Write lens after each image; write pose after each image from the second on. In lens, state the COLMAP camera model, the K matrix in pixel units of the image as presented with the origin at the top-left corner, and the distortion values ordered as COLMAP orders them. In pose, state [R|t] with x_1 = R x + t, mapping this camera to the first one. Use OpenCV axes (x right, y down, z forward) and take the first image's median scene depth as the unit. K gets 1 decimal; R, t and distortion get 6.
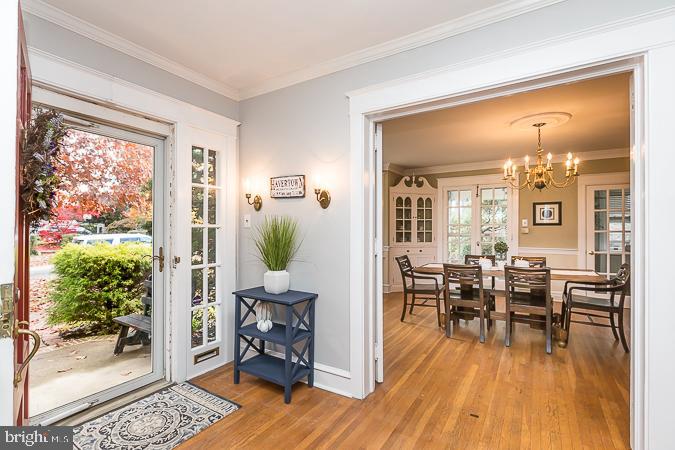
lens RADIAL K [[335.9, 0, 331.1], [0, 335.9, 224.3], [0, 0, 1]] dist [0.008343, -0.003027]
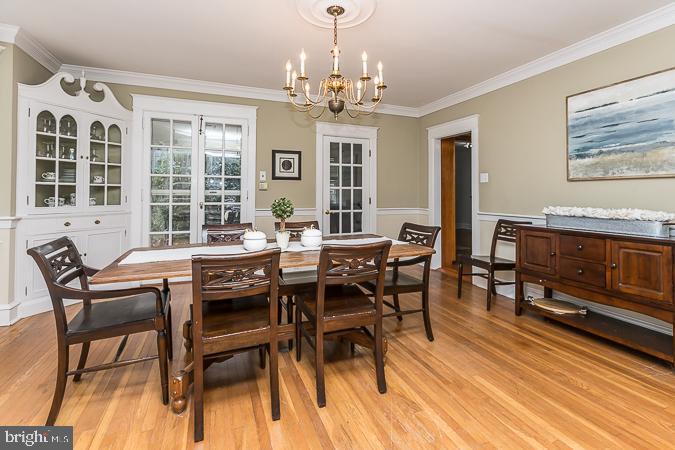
lens RADIAL K [[317.5, 0, 325.9], [0, 317.5, 192.2], [0, 0, 1]] dist [0.003507, 0.000198]
pose [[0.605519, 0.007296, 0.795797, 0.098144], [-0.016406, 0.999860, 0.003316, 0.028772], [-0.795661, -0.015063, 0.605554, 0.470460]]
